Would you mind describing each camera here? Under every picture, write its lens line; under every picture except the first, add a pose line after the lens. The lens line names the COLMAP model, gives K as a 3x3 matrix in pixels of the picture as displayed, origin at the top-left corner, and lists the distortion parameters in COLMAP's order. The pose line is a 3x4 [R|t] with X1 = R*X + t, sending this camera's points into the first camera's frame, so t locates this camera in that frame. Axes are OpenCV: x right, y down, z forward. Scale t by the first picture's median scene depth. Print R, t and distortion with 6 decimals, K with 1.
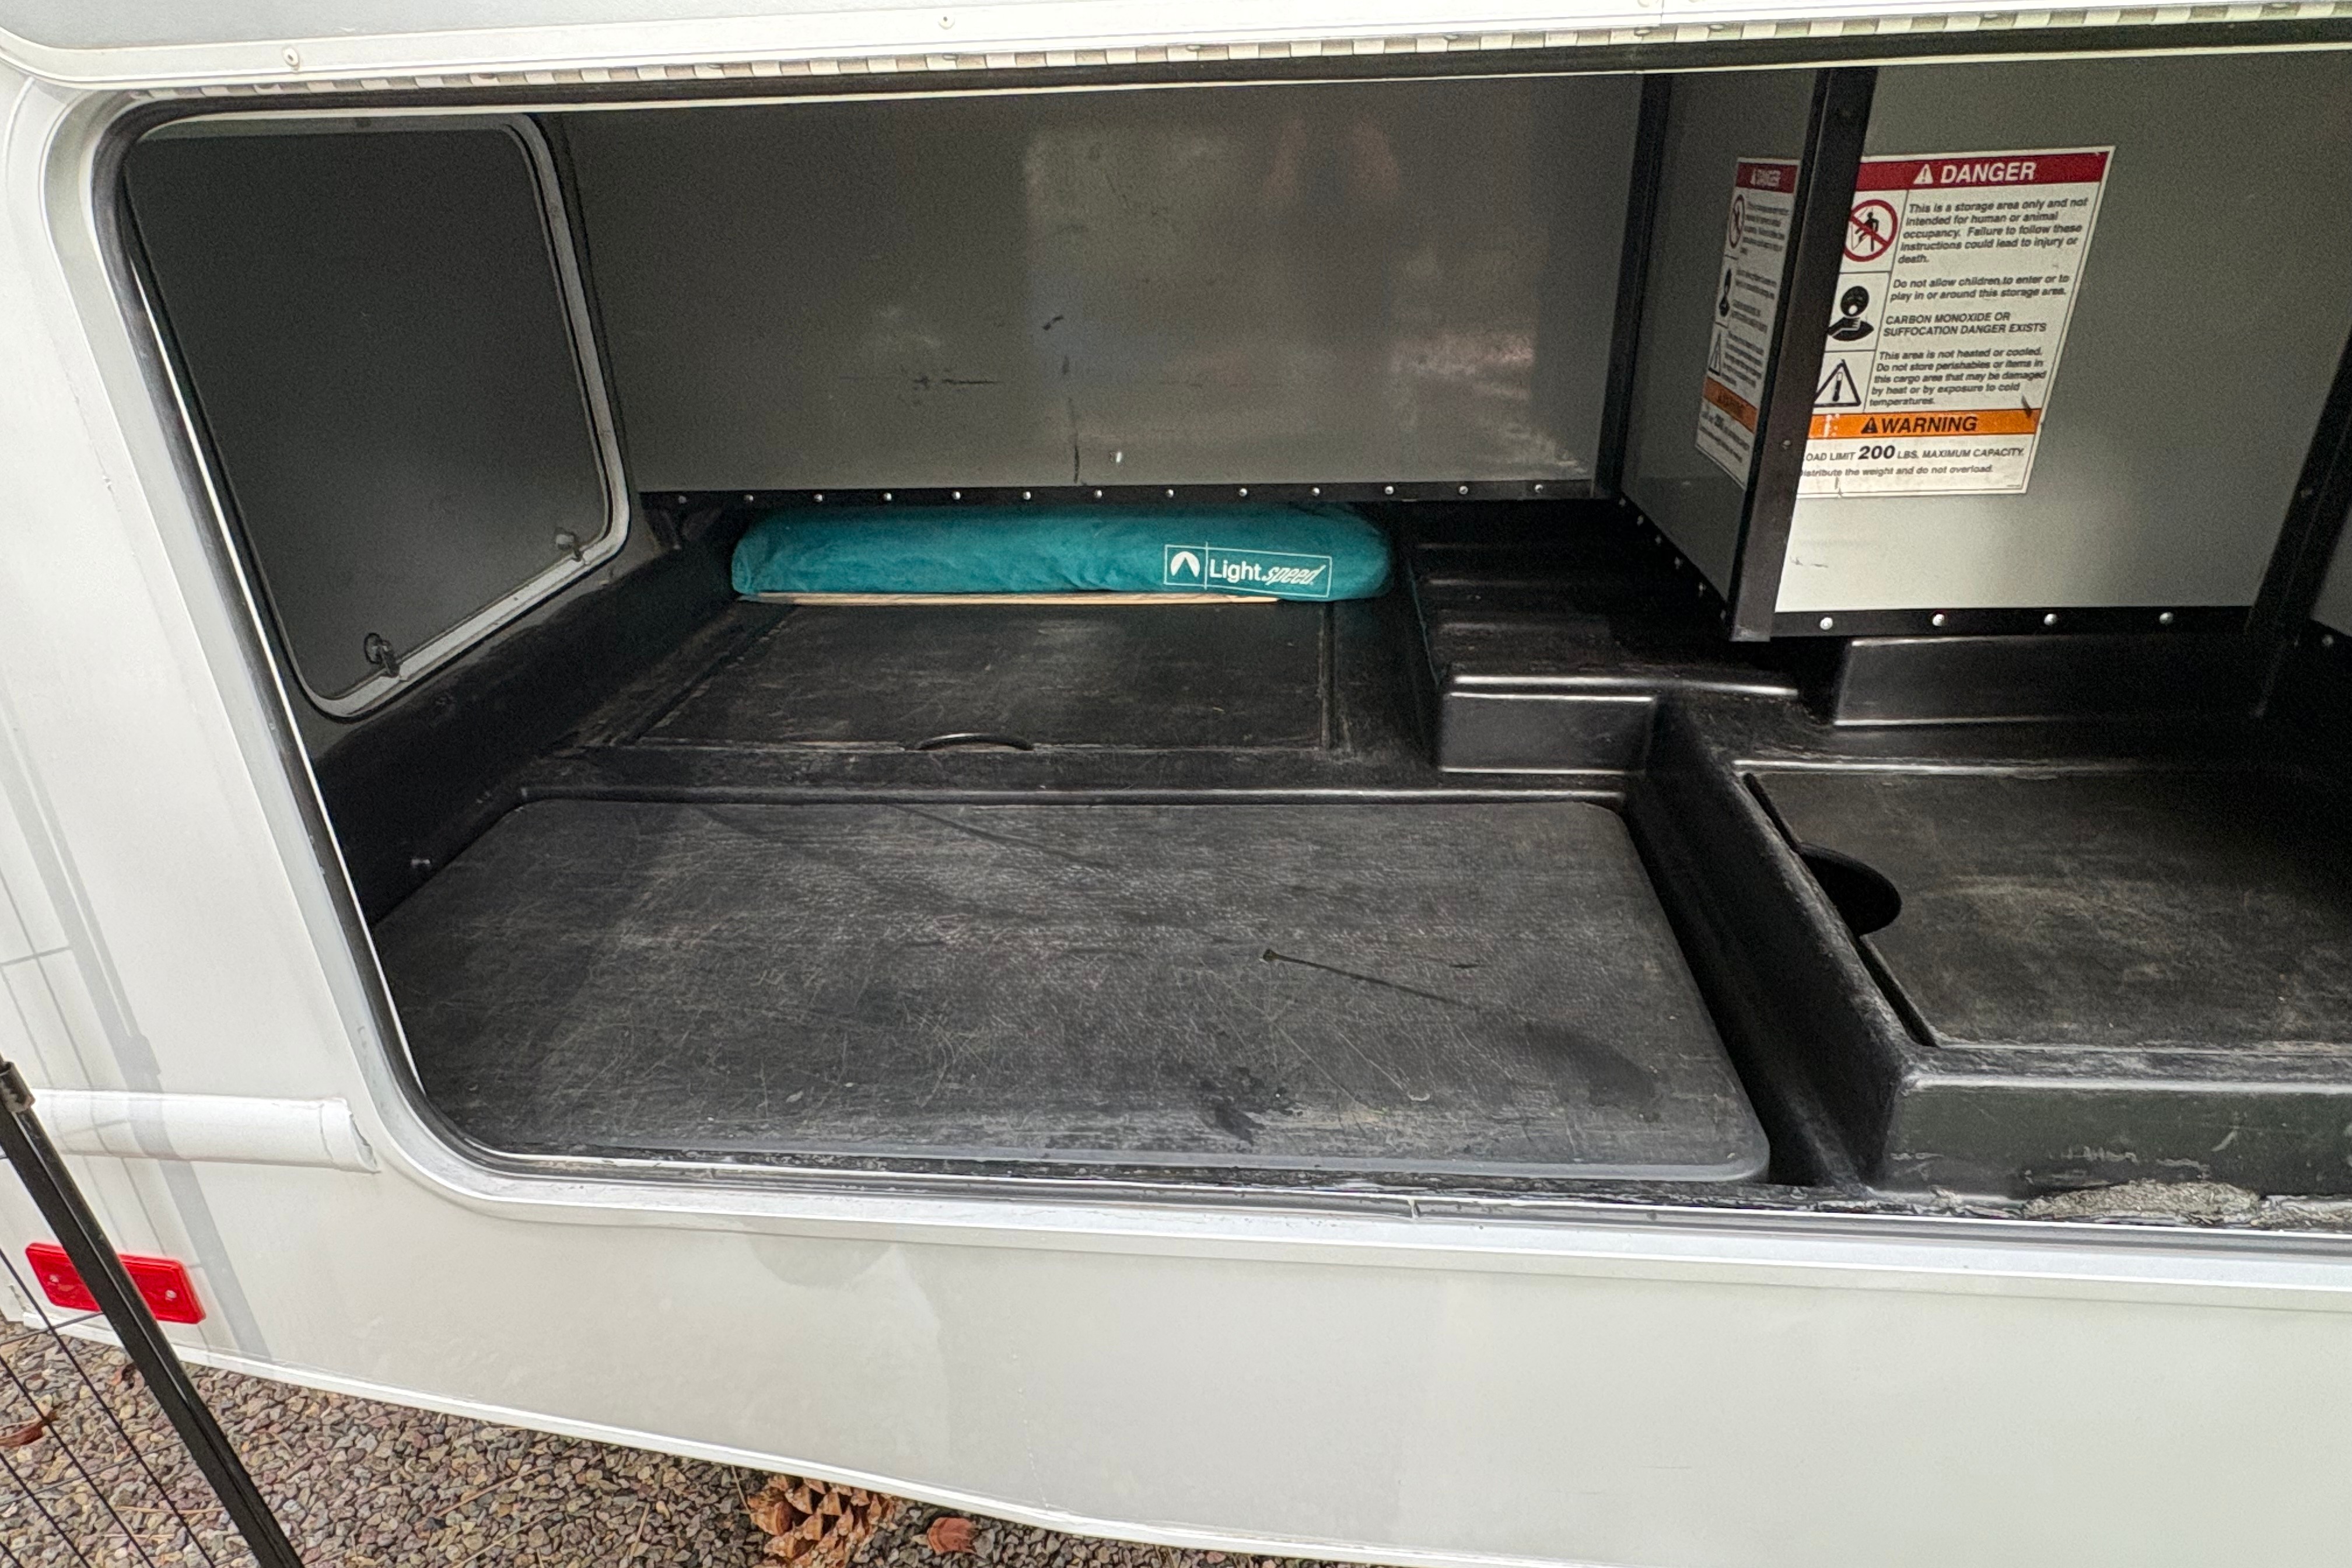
lens RADIAL K [[1372.1, 0, 1169.3], [0, 1372.1, 859.3], [0, 0, 1]] dist [-0.005700, 0.003109]
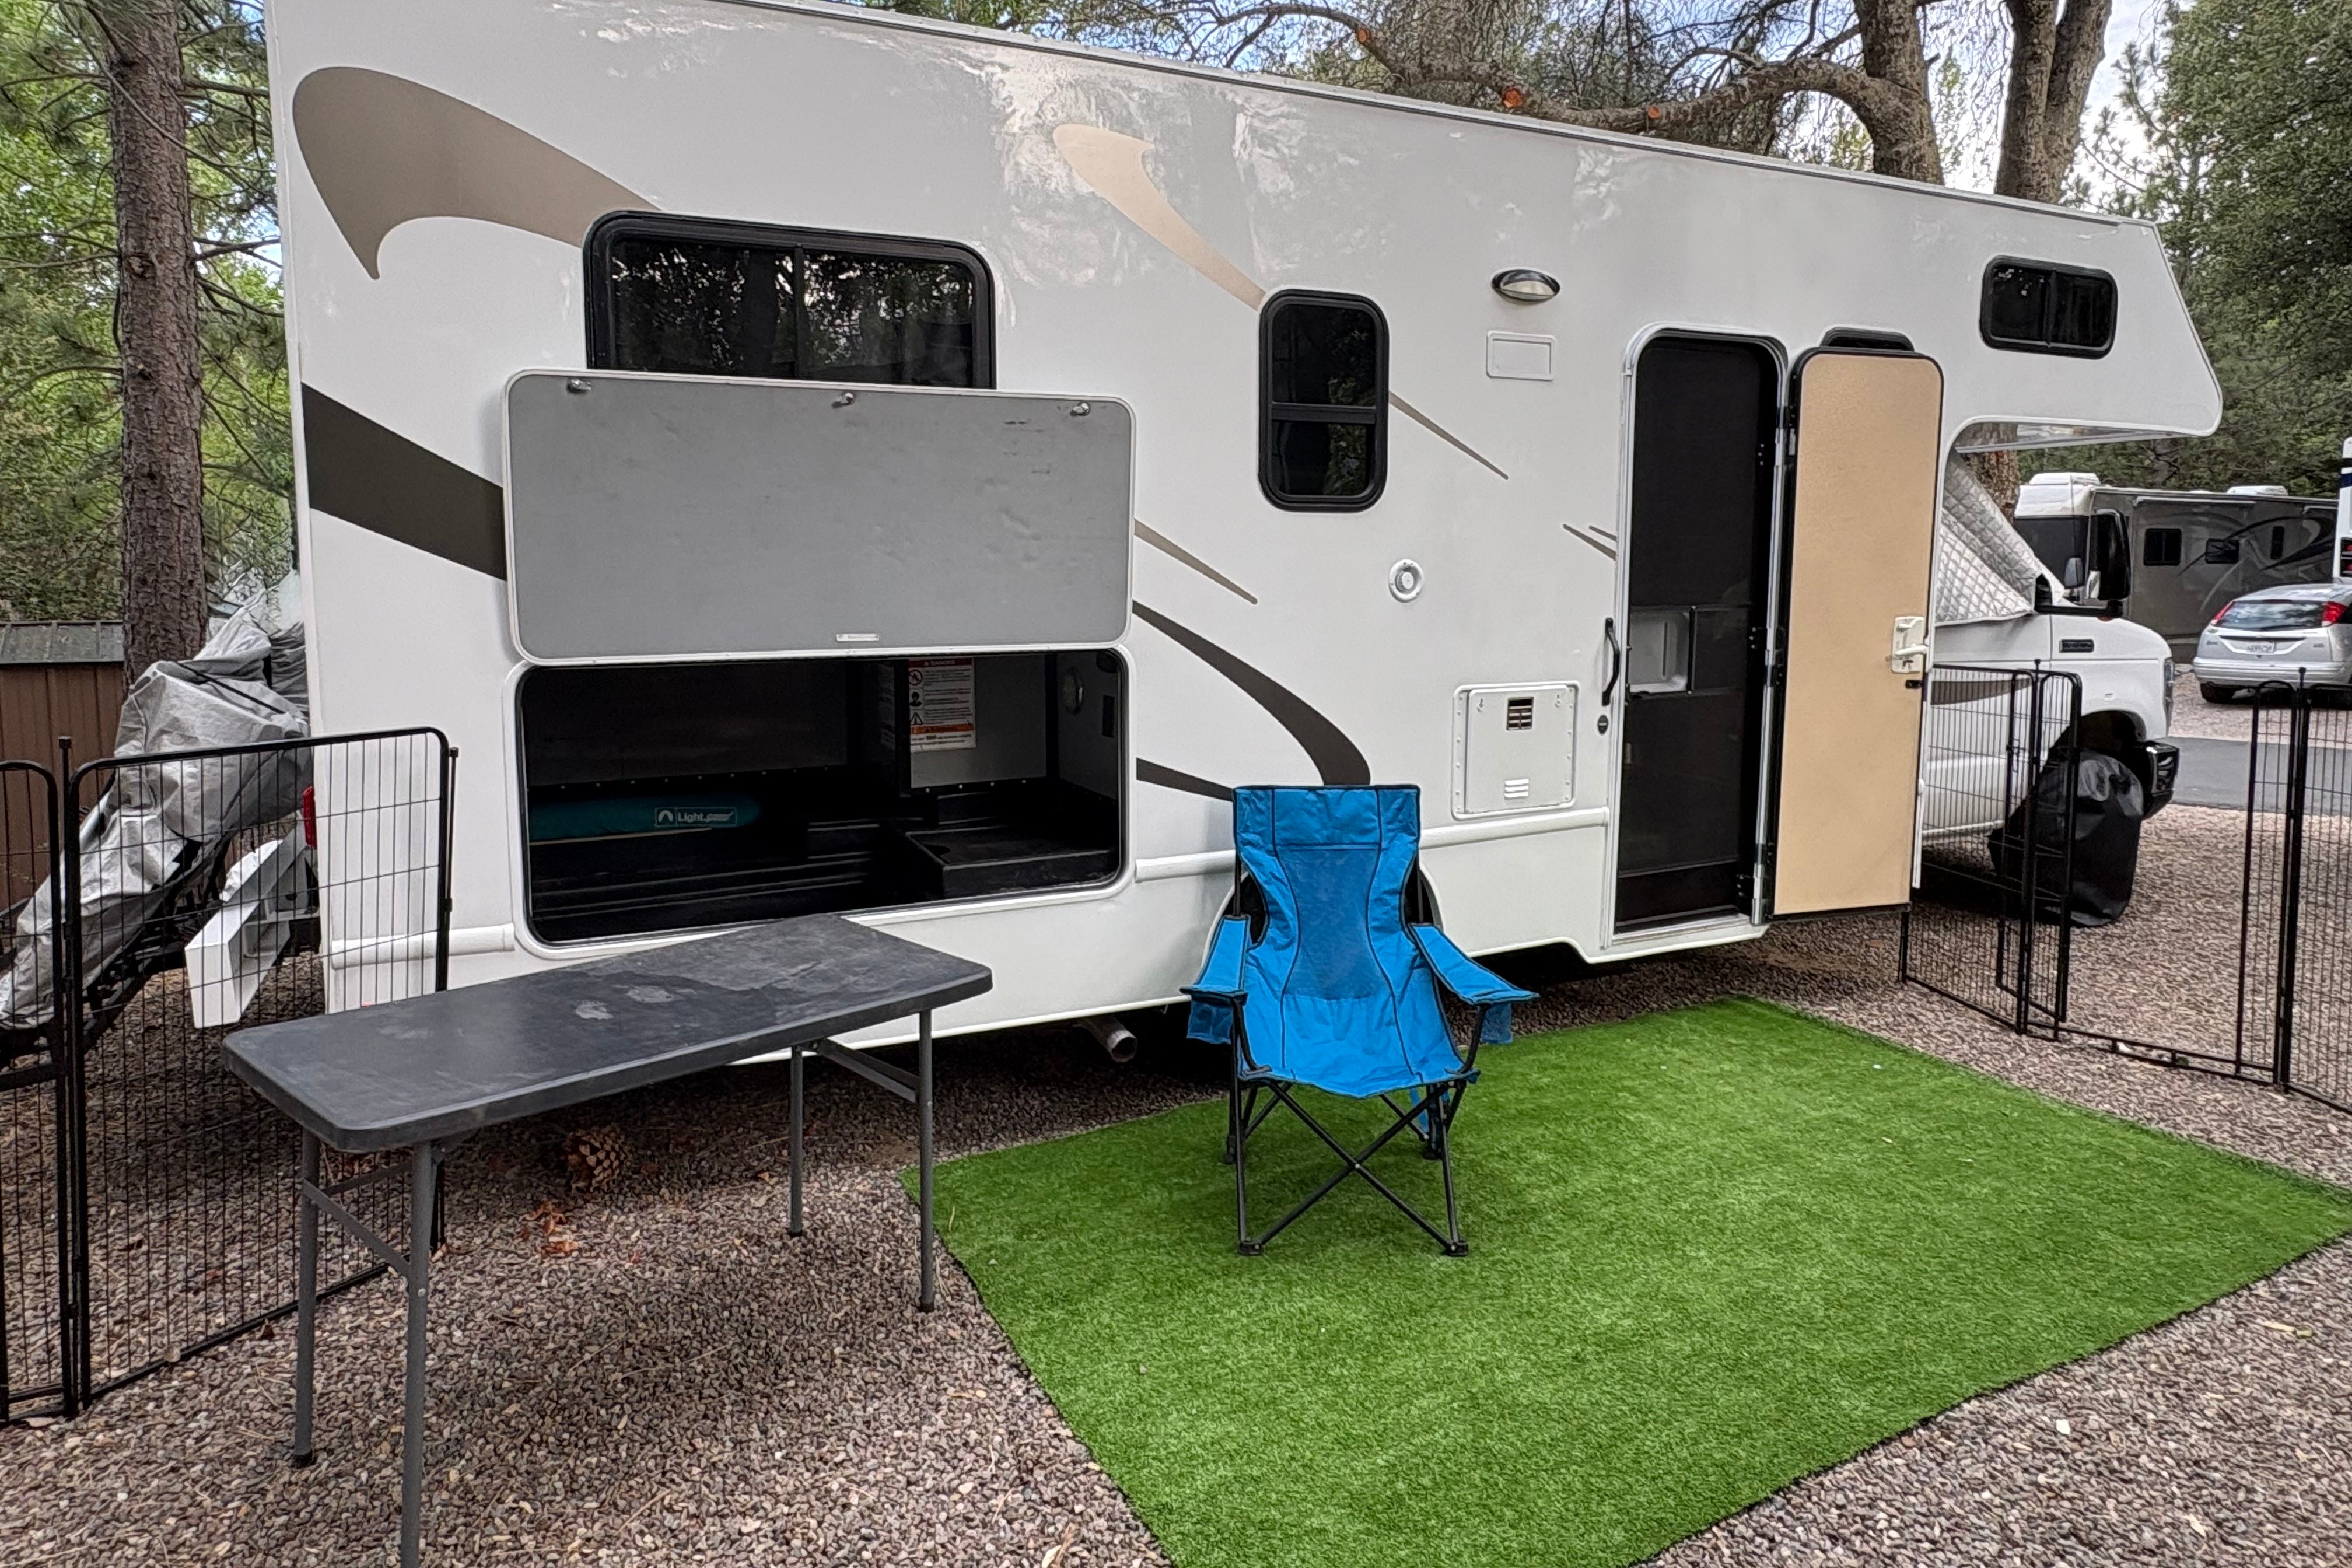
lens RADIAL K [[1358.1, 0, 1177.8], [0, 1358.1, 686.9], [0, 0, 1]] dist [0.020825, 0.001169]
pose [[0.855952, -0.022320, 0.516574, -0.614505], [0.221823, 0.918308, -0.327879, 0.735039], [-0.467056, 0.395237, 0.790979, -1.772136]]
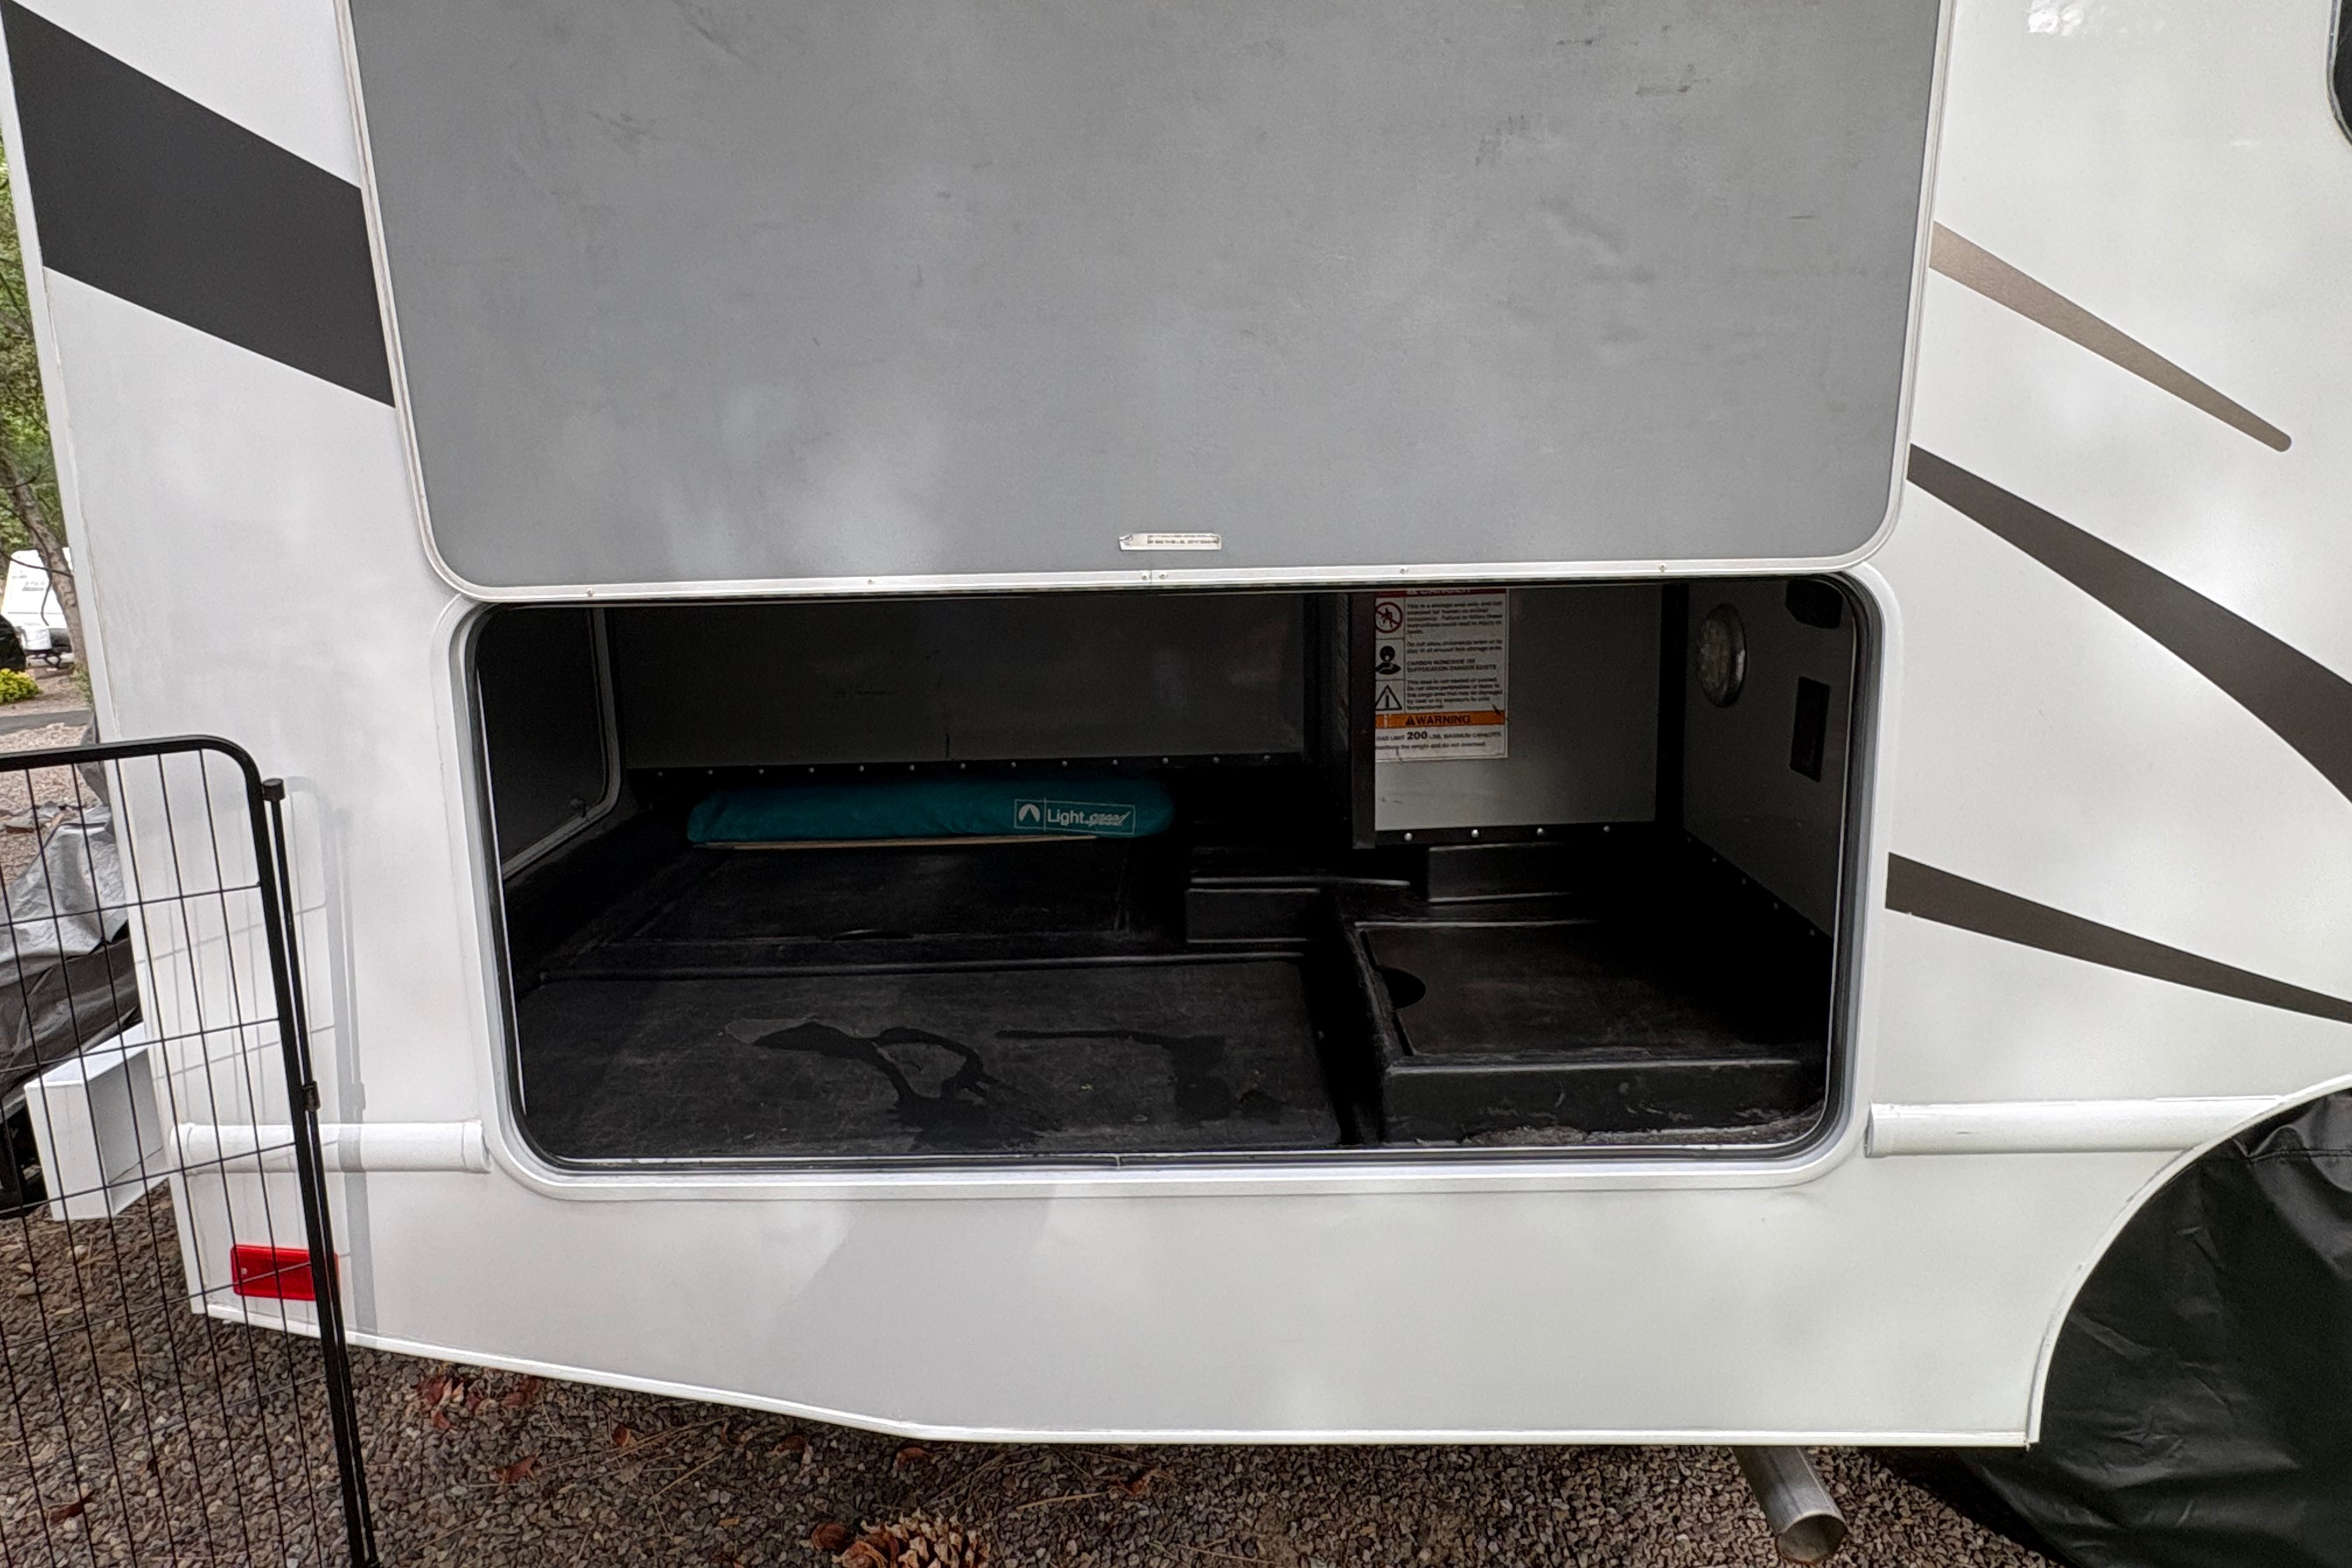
lens RADIAL K [[1358.1, 0, 1177.8], [0, 1358.1, 686.9], [0, 0, 1]] dist [0.020825, 0.001169]
pose [[0.996188, -0.008749, 0.086790, 0.068840], [0.035442, 0.949725, -0.311072, 0.144775], [-0.079705, 0.312962, 0.946415, -0.536526]]
